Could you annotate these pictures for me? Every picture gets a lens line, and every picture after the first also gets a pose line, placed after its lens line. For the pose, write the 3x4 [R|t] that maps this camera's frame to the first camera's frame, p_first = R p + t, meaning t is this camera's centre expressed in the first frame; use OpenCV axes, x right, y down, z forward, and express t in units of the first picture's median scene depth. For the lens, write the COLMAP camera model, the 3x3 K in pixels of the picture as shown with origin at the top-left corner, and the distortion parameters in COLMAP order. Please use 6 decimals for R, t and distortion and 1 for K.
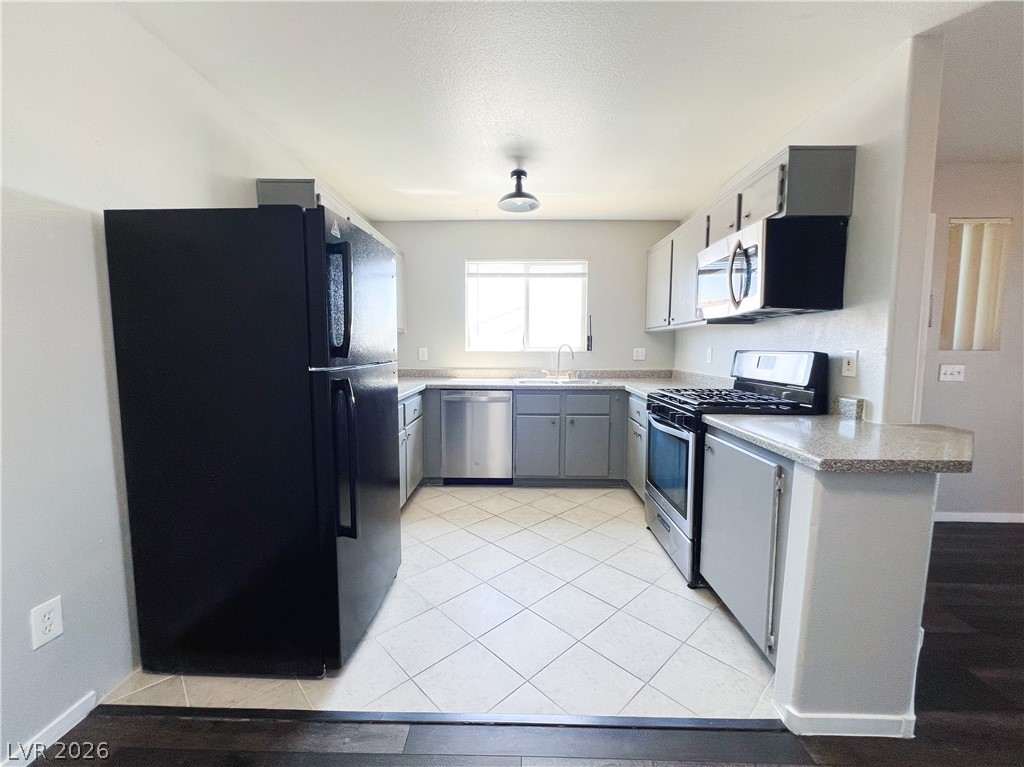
lens RADIAL K [[419.2, 0, 511.0], [0, 419.2, 383.9], [0, 0, 1]] dist [-0.000926, 0.000139]
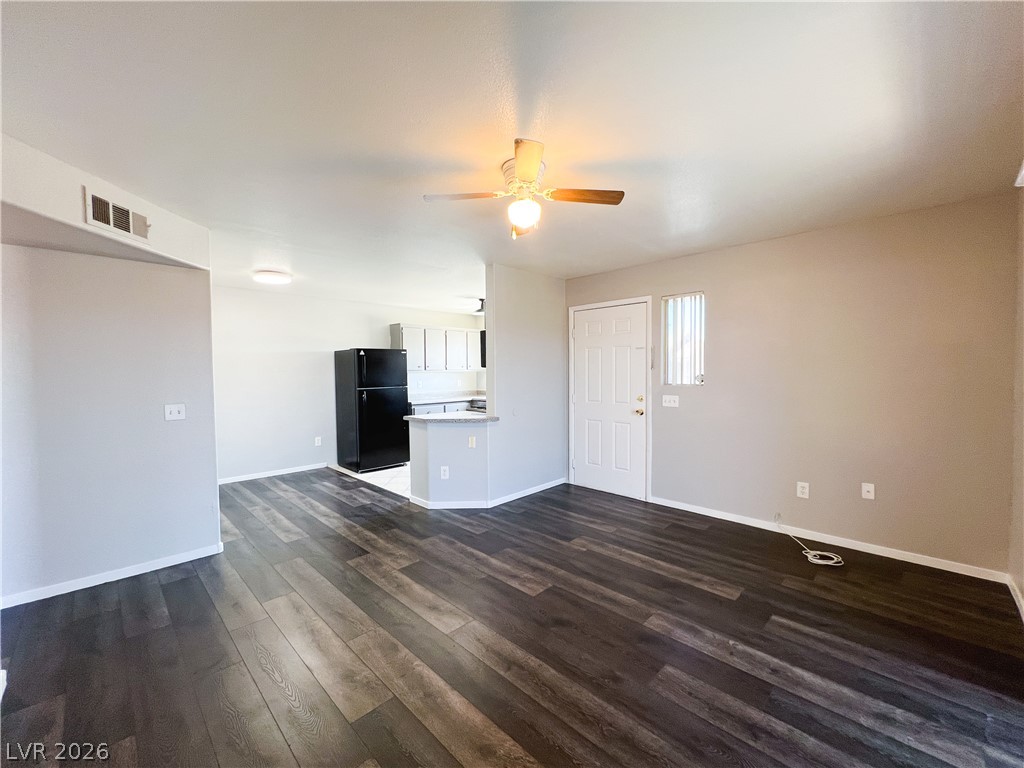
lens RADIAL K [[419.2, 0, 511.0], [0, 419.2, 384.4], [0, 0, 1]] dist [-0.000926, 0.000139]
pose [[0.721210, 0.012129, -0.692610, 1.713536], [-0.048218, 0.998301, -0.032726, -0.010666], [0.691036, 0.056999, 0.720570, -0.432910]]
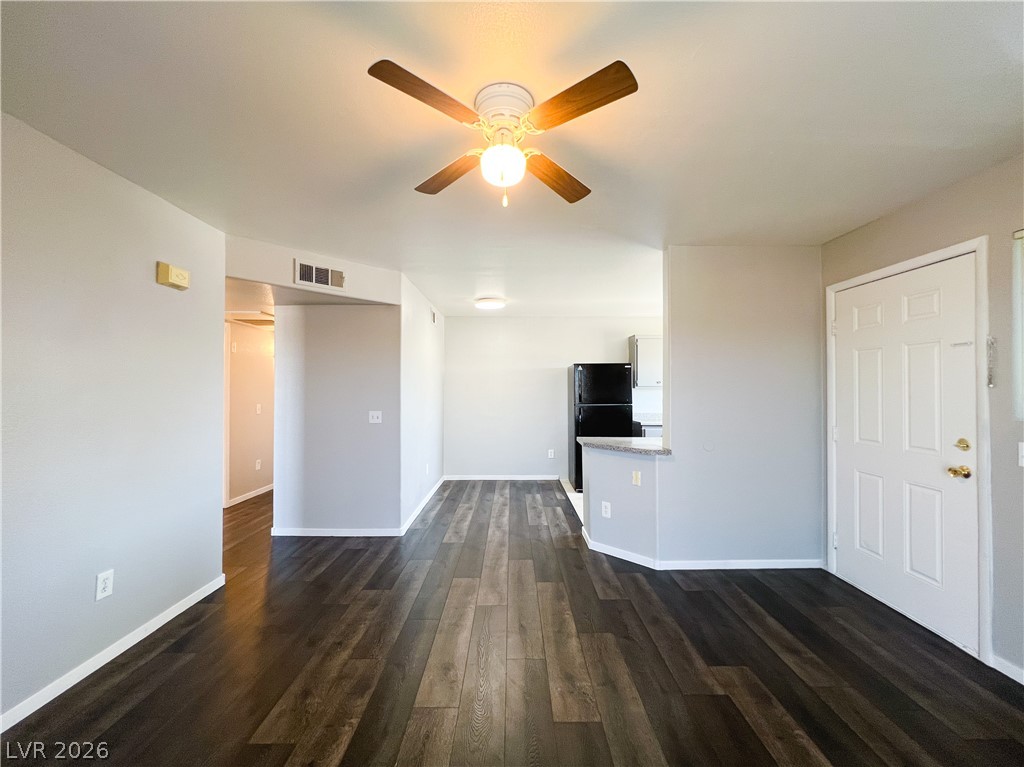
lens RADIAL K [[415.4, 0, 512.0], [0, 415.4, 383.5], [0, 0, 1]] dist [-0.000329, 0.000046]
pose [[0.021488, -0.015999, -0.999641, 1.736902], [-0.086639, 0.996081, -0.017804, -0.059257], [0.996008, 0.086990, 0.020017, 0.171725]]
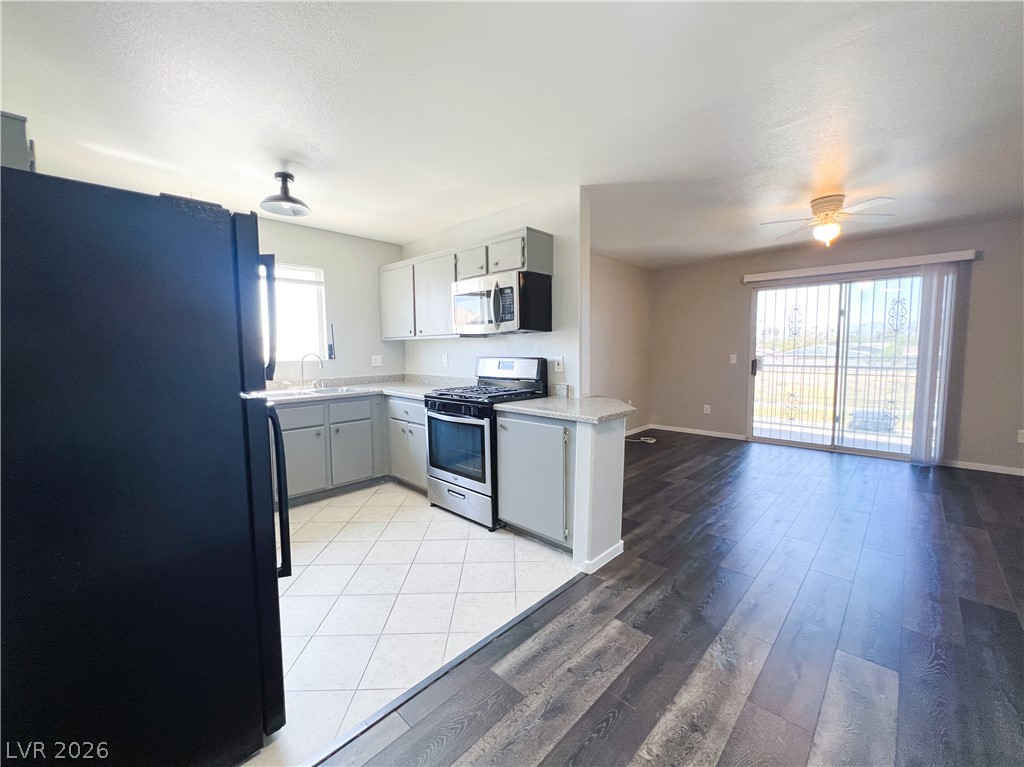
lens RADIAL K [[415.4, 0, 512.0], [0, 415.4, 383.5], [0, 0, 1]] dist [-0.000329, 0.000046]
pose [[0.679802, -0.071412, 0.729911, -0.374806], [0.076046, 0.996747, 0.026693, -0.021477], [-0.729443, 0.037361, 0.683021, 0.003611]]
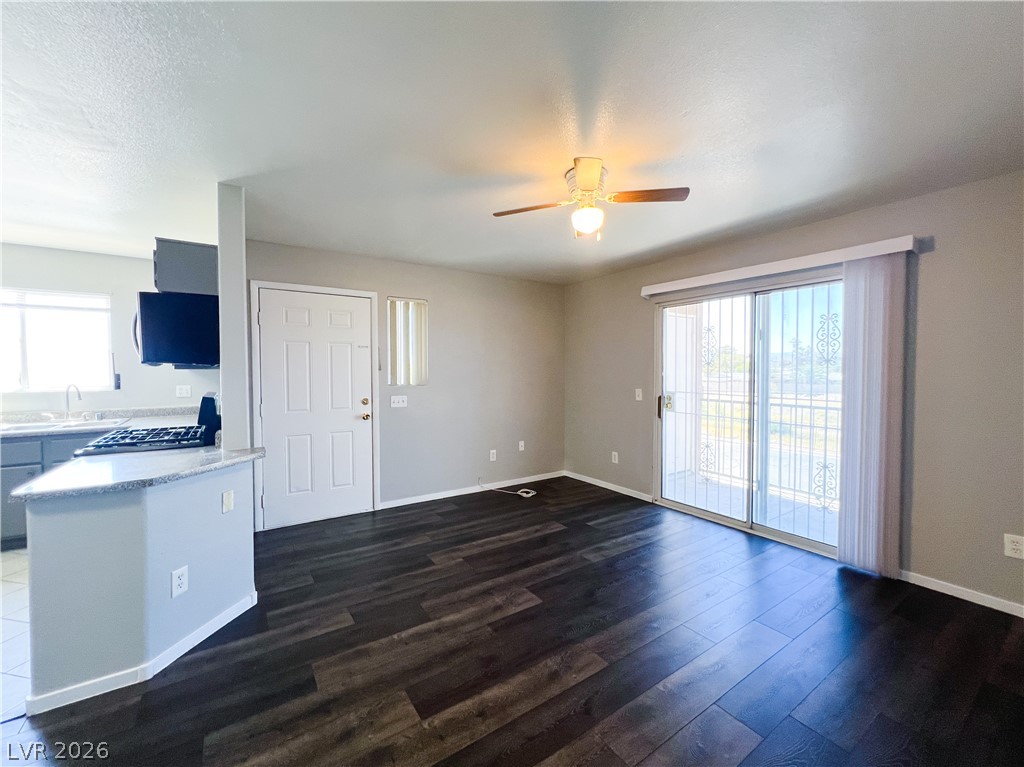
lens RADIAL K [[419.2, 0, 511.0], [0, 419.2, 383.9], [0, 0, 1]] dist [-0.000926, 0.000139]
pose [[0.820198, -0.023585, 0.571593, 0.562190], [0.053802, 0.997902, -0.036026, -0.014443], [-0.569544, 0.060301, 0.819746, -0.433403]]
